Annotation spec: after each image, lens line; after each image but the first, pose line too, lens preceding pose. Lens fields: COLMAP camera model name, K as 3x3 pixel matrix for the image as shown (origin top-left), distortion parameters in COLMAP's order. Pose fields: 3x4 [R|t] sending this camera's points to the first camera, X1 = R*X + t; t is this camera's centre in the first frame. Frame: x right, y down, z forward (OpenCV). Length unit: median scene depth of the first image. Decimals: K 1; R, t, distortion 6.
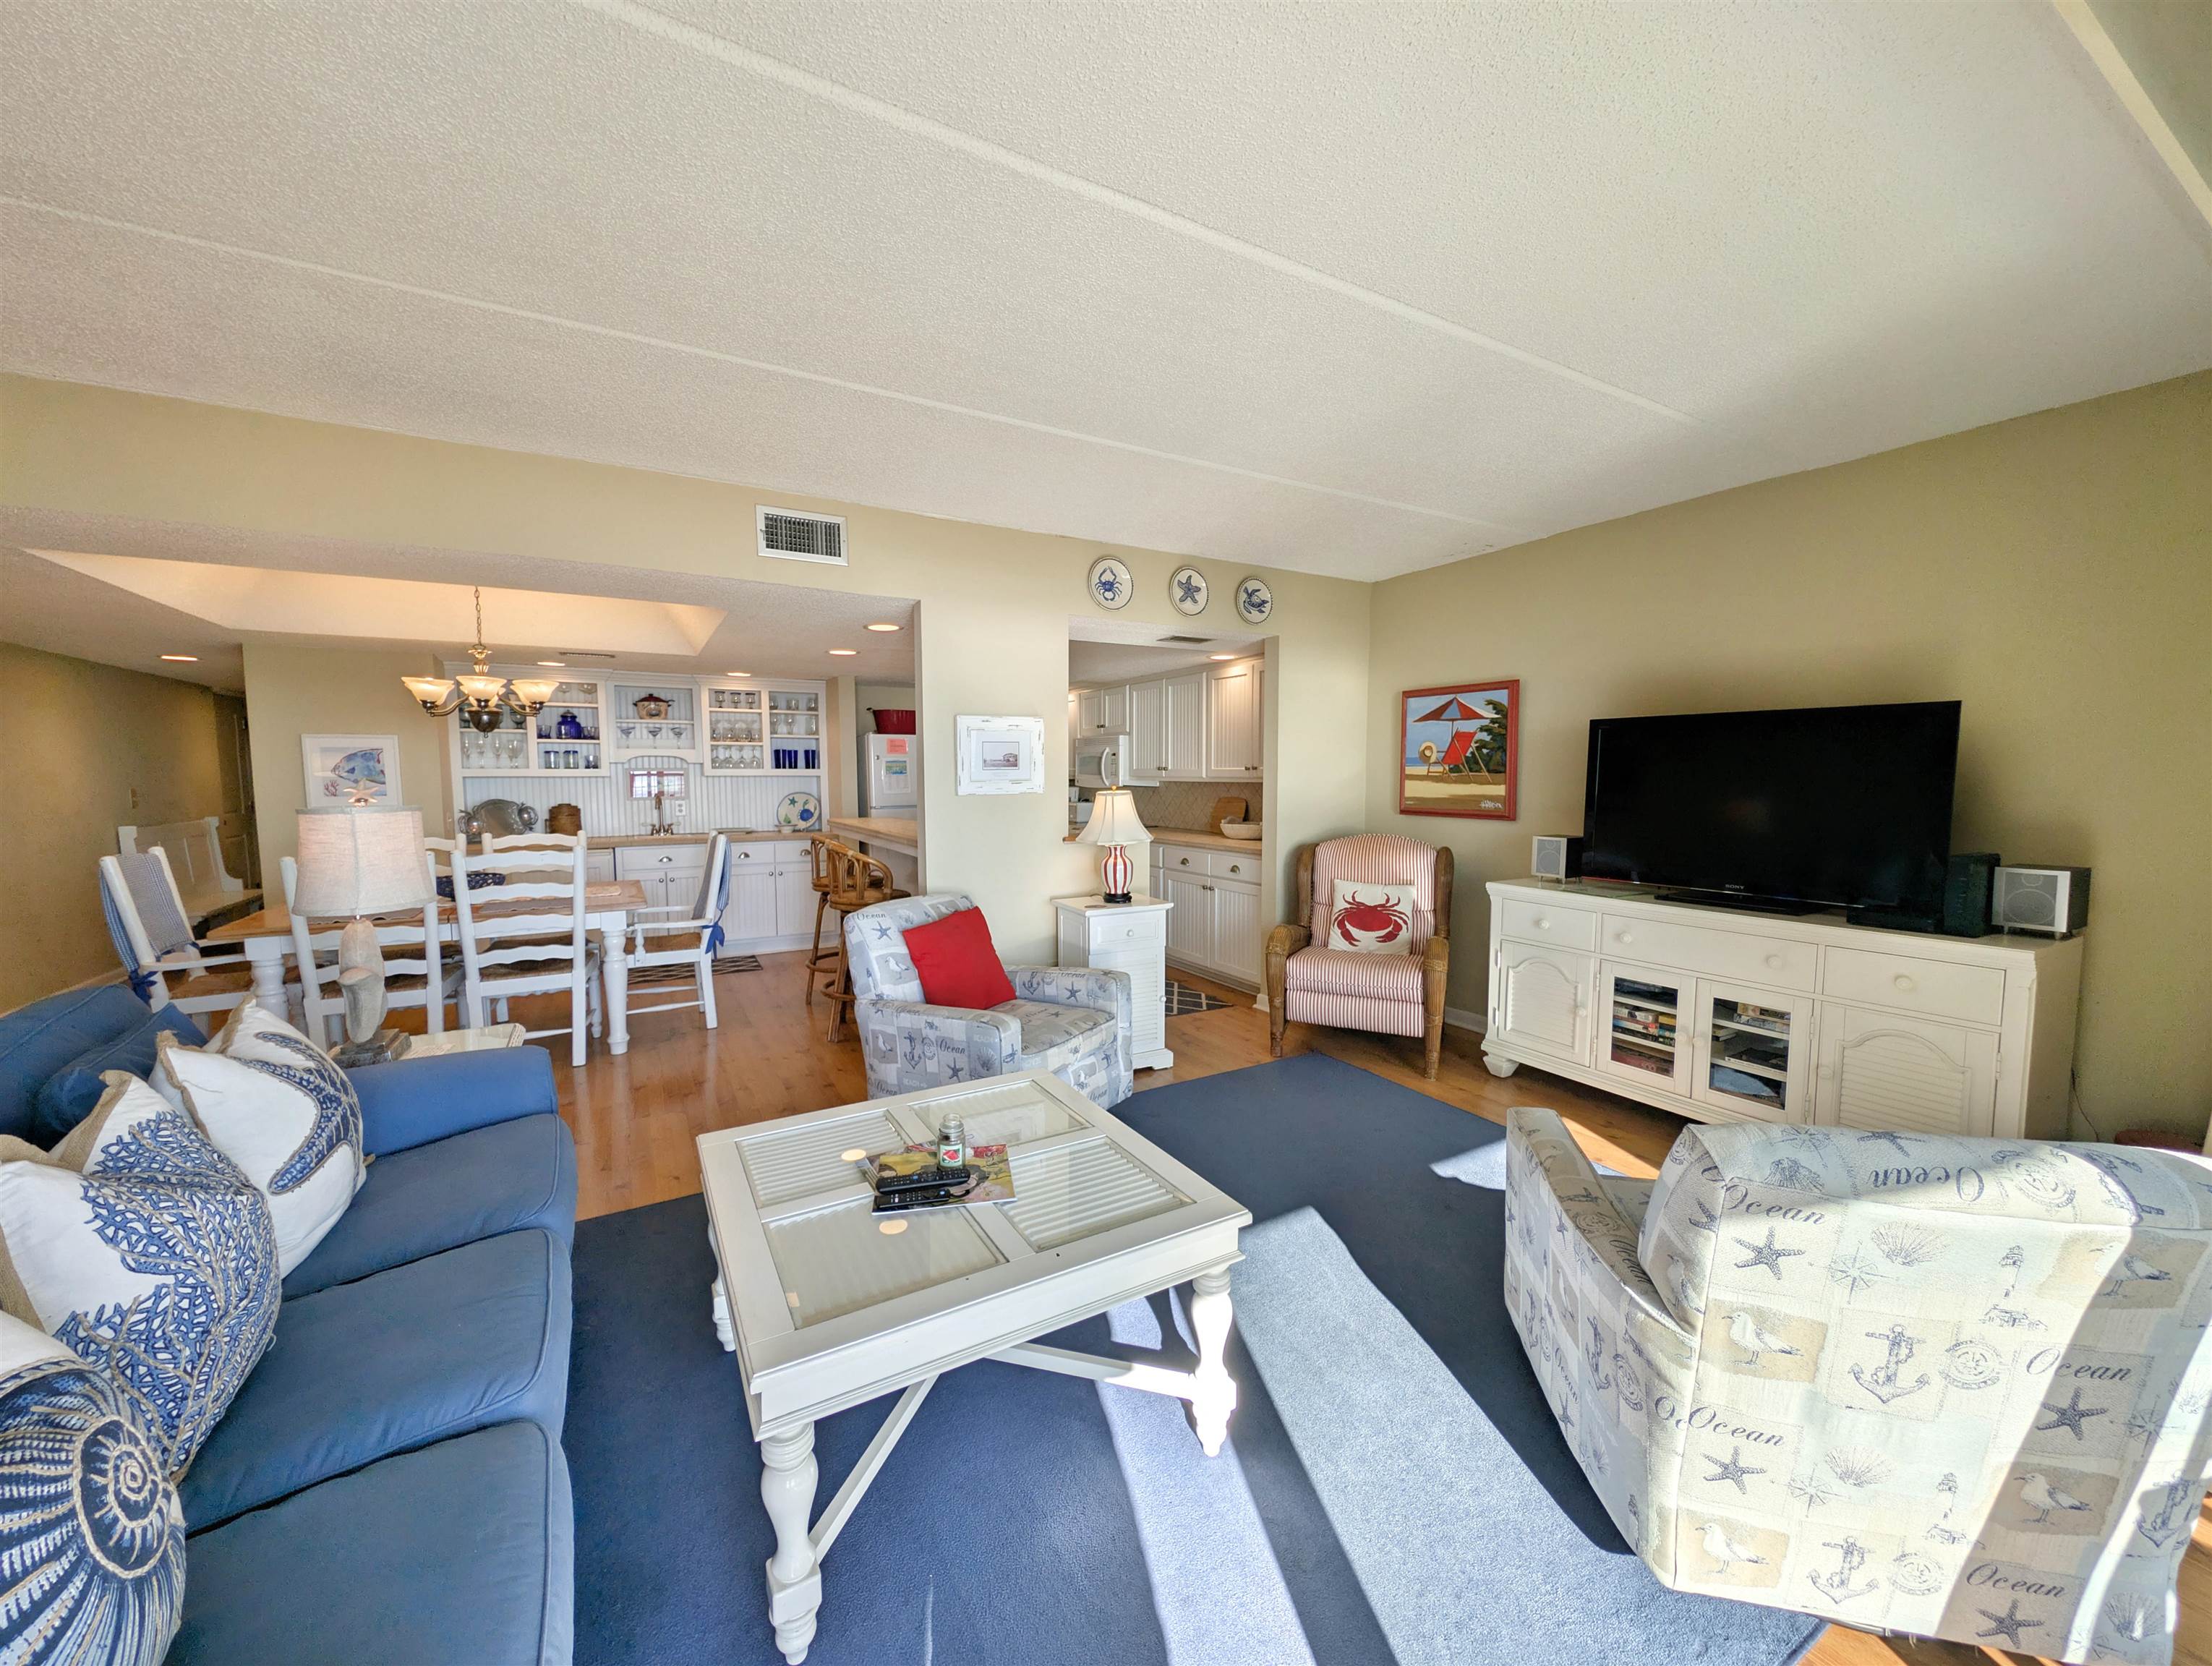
lens RADIAL K [[828.8, 0, 1092.5], [0, 828.8, 839.6], [0, 0, 1]] dist [0.007921, -0.003819]
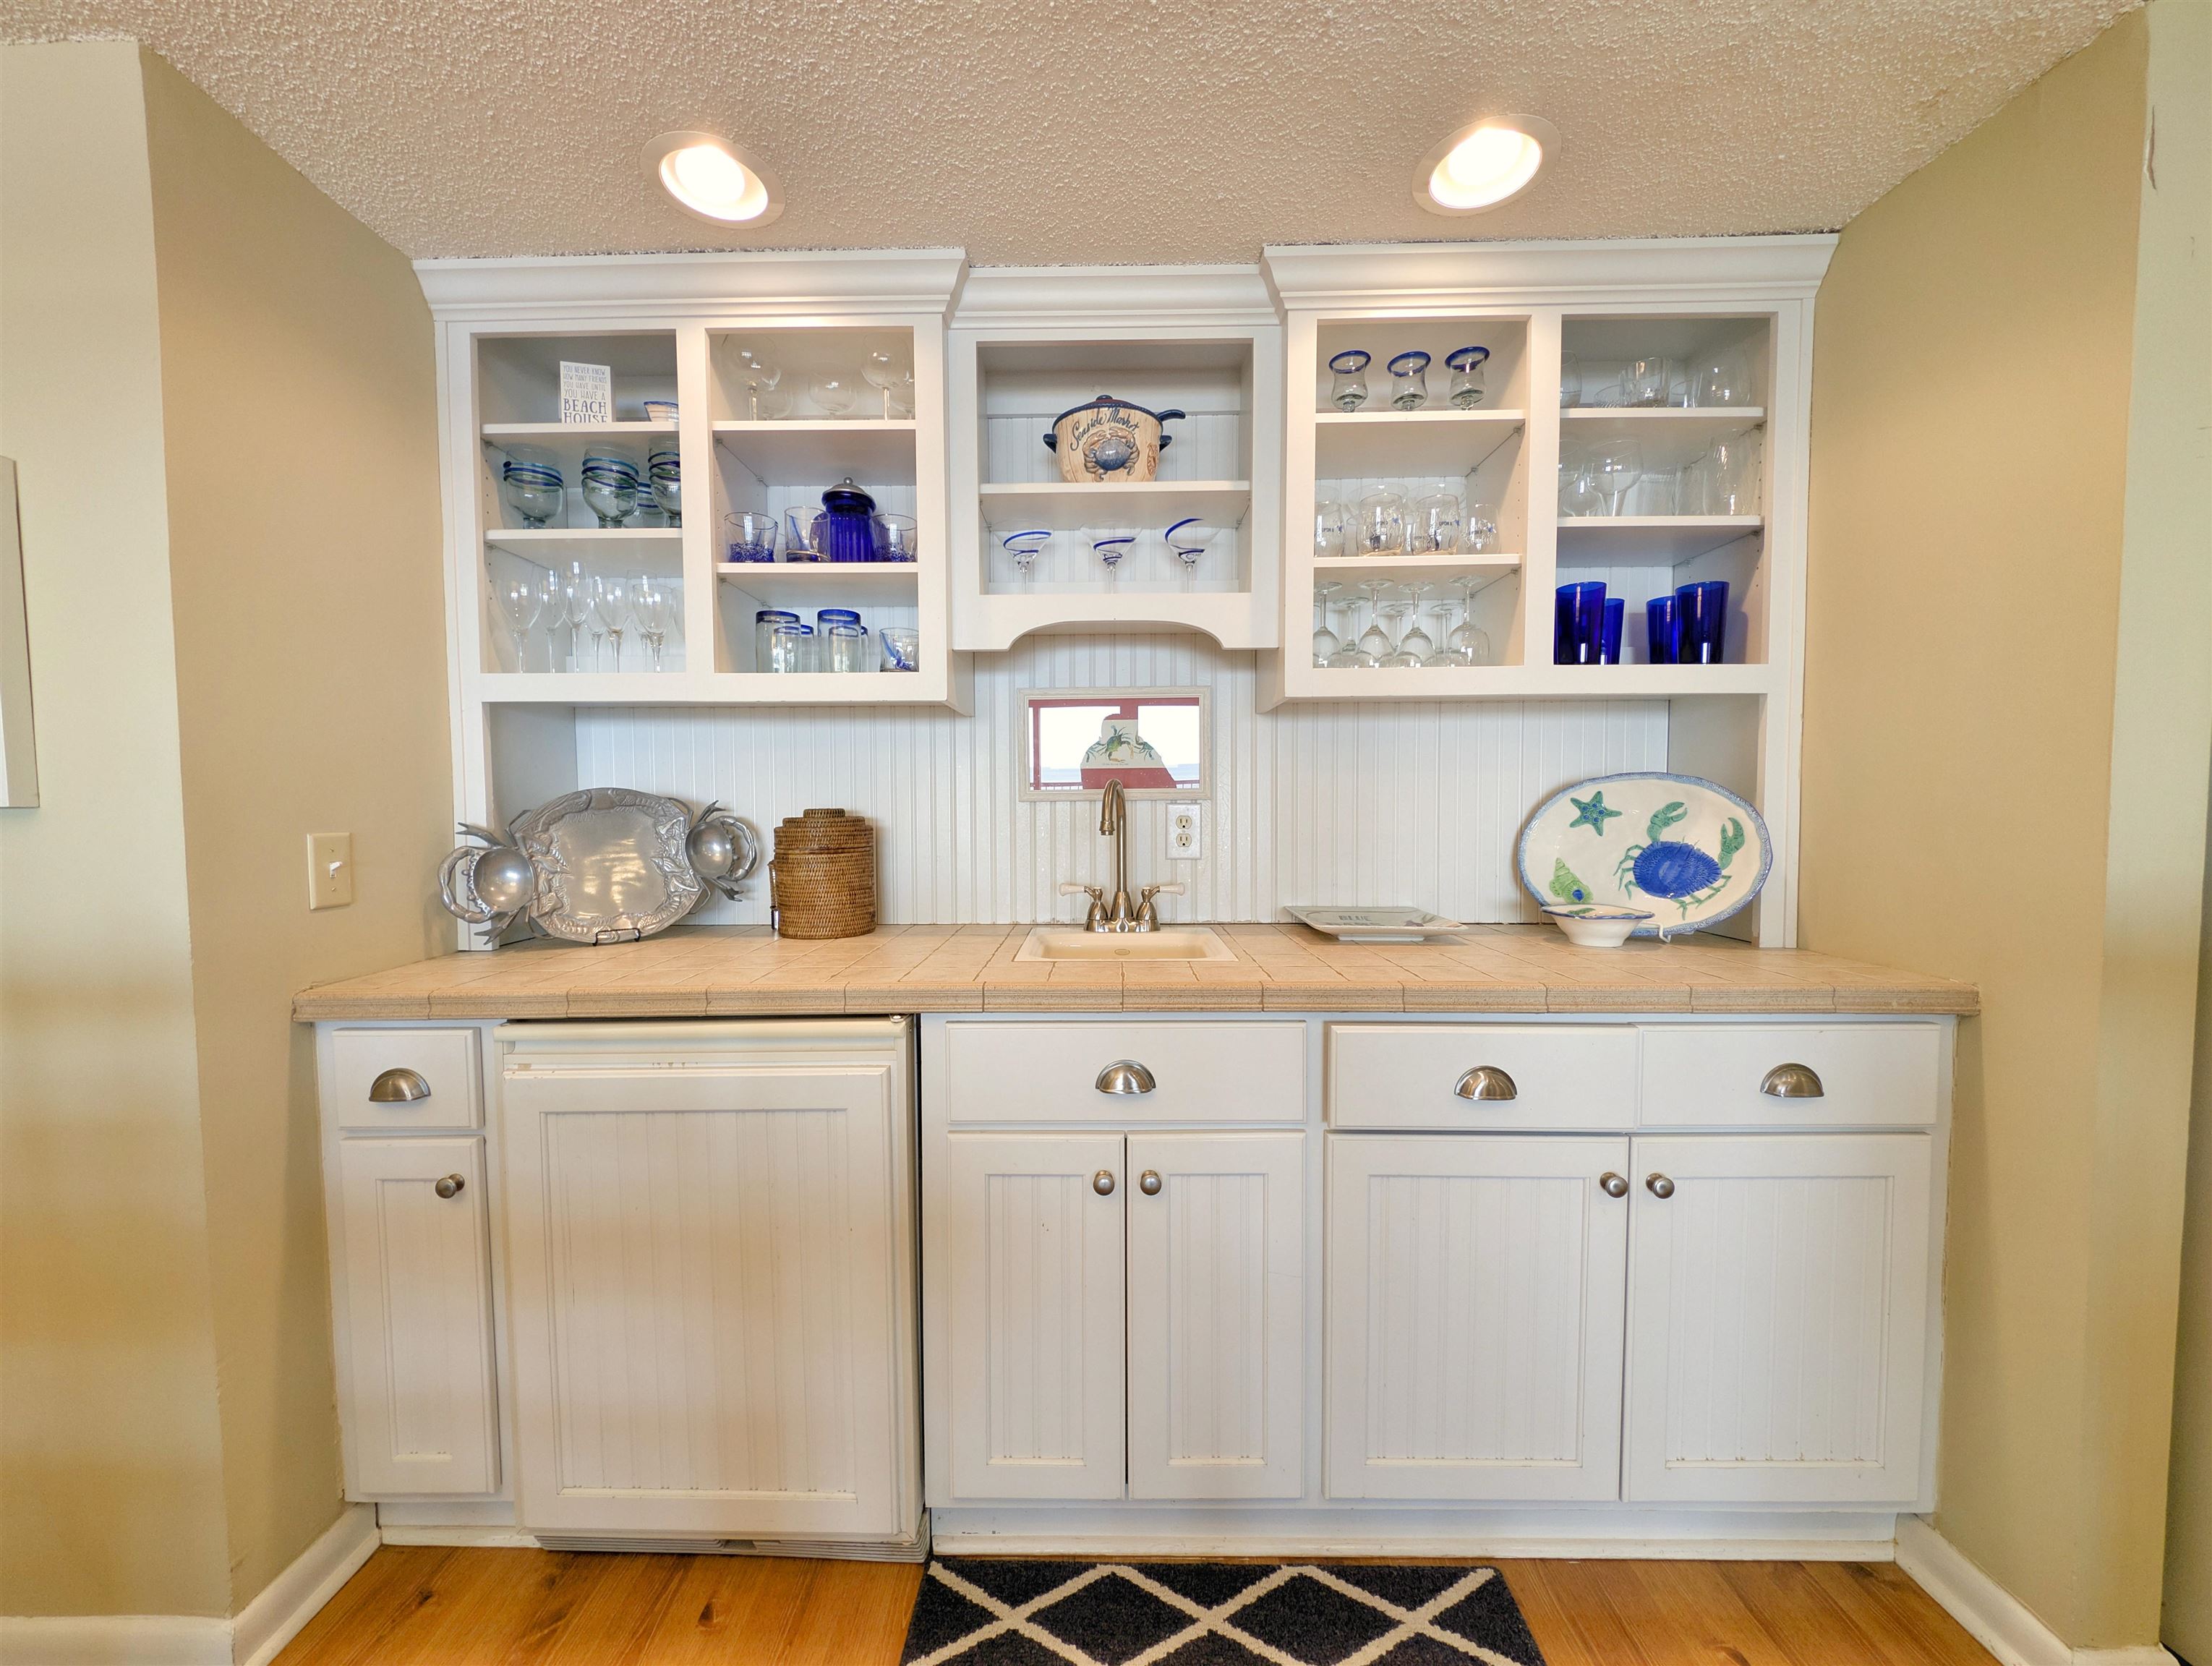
lens RADIAL K [[828.8, 0, 1100.9], [0, 828.8, 838.0], [0, 0, 1]] dist [0.007921, -0.003819]
pose [[0.859285, 0.017092, -0.511212, -0.663529], [-0.037247, 0.998879, -0.029210, -0.047132], [0.510140, 0.044141, 0.858958, 1.311704]]
